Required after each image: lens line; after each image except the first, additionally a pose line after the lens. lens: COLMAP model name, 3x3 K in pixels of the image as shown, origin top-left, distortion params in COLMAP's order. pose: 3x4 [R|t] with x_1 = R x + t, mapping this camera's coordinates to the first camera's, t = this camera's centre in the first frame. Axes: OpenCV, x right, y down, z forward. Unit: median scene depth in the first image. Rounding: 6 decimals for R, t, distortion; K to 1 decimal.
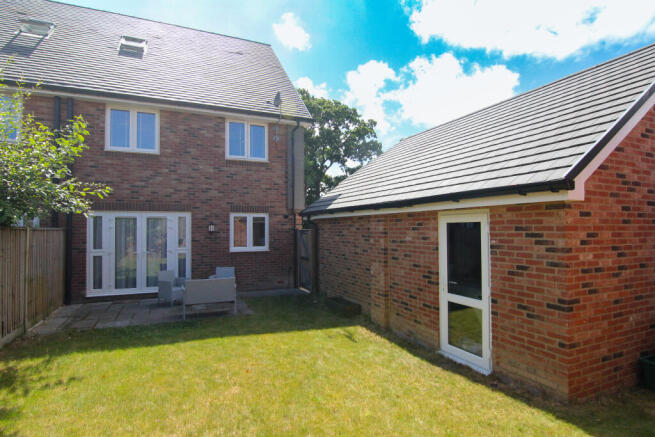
lens RADIAL K [[355.3, 0, 327.4], [0, 355.3, 220.8], [0, 0, 1]] dist [-0.012789, -0.003952]
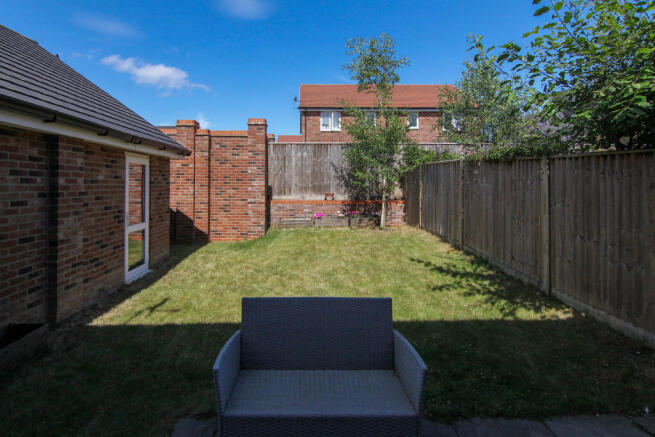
lens RADIAL K [[355.3, 0, 326.8], [0, 355.3, 218.4], [0, 0, 1]] dist [-0.012789, -0.003952]
pose [[-0.937199, -0.037629, 0.346760, -0.557103], [-0.013651, 0.997359, 0.071333, 0.080707], [-0.348529, 0.062120, -0.935237, 1.609181]]
